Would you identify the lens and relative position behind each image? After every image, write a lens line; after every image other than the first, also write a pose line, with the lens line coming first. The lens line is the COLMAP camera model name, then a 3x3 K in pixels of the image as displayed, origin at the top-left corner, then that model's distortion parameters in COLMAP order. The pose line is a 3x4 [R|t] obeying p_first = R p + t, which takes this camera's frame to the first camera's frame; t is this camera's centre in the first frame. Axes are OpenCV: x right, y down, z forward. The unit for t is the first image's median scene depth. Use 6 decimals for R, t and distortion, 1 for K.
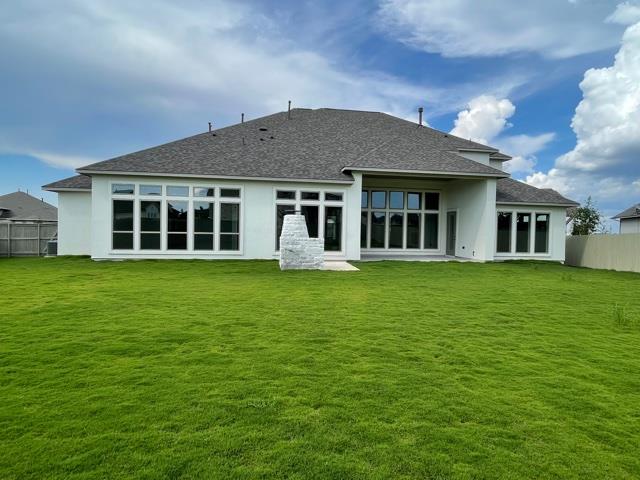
lens RADIAL K [[353.3, 0, 319.6], [0, 353.3, 237.2], [0, 0, 1]] dist [0.003353, -0.012616]
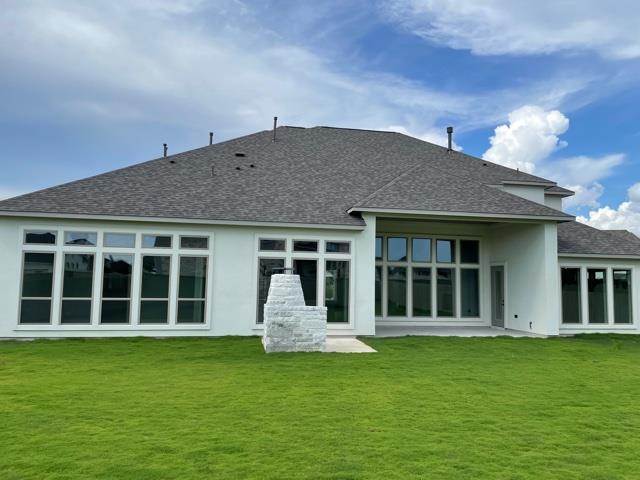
lens RADIAL K [[488.2, 0, 328.4], [0, 488.2, 241.9], [0, 0, 1]] dist [0.076767, -0.100361]
pose [[0.999228, 0.001379, 0.039268, -0.016579], [0.002807, 0.994325, -0.106345, -0.016210], [-0.039192, 0.106373, 0.993554, -0.002441]]
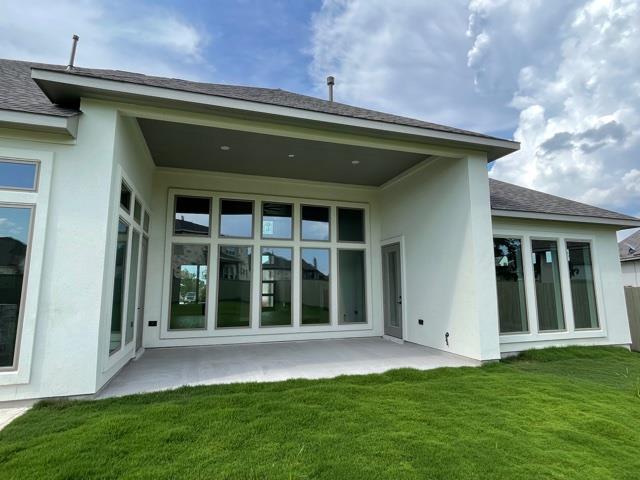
lens RADIAL K [[353.3, 0, 321.4], [0, 353.3, 235.3], [0, 0, 1]] dist [0.003353, -0.012616]
pose [[0.986733, -0.000459, 0.162348, 0.224846], [0.026740, 0.986798, -0.159732, -0.010526], [-0.160131, 0.161955, 0.973719, 0.604314]]
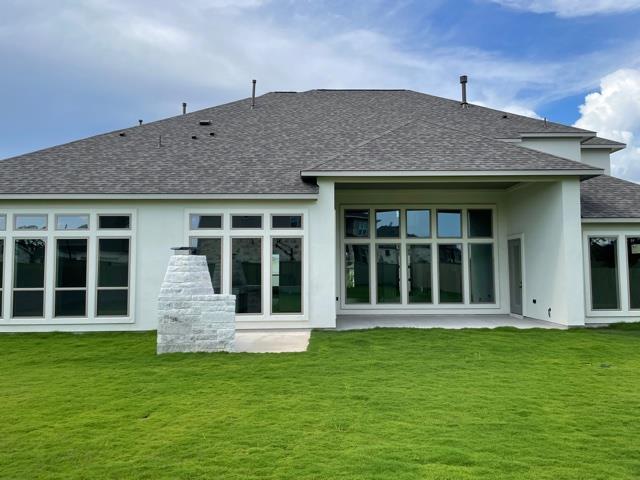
lens RADIAL K [[488.2, 0, 326.3], [0, 488.2, 239.1], [0, 0, 1]] dist [0.076767, -0.100361]
pose [[0.991856, -0.034284, -0.122665, 0.183702], [0.023869, 0.996062, -0.085387, -0.011166], [0.125110, 0.081764, 0.988768, 0.167467]]
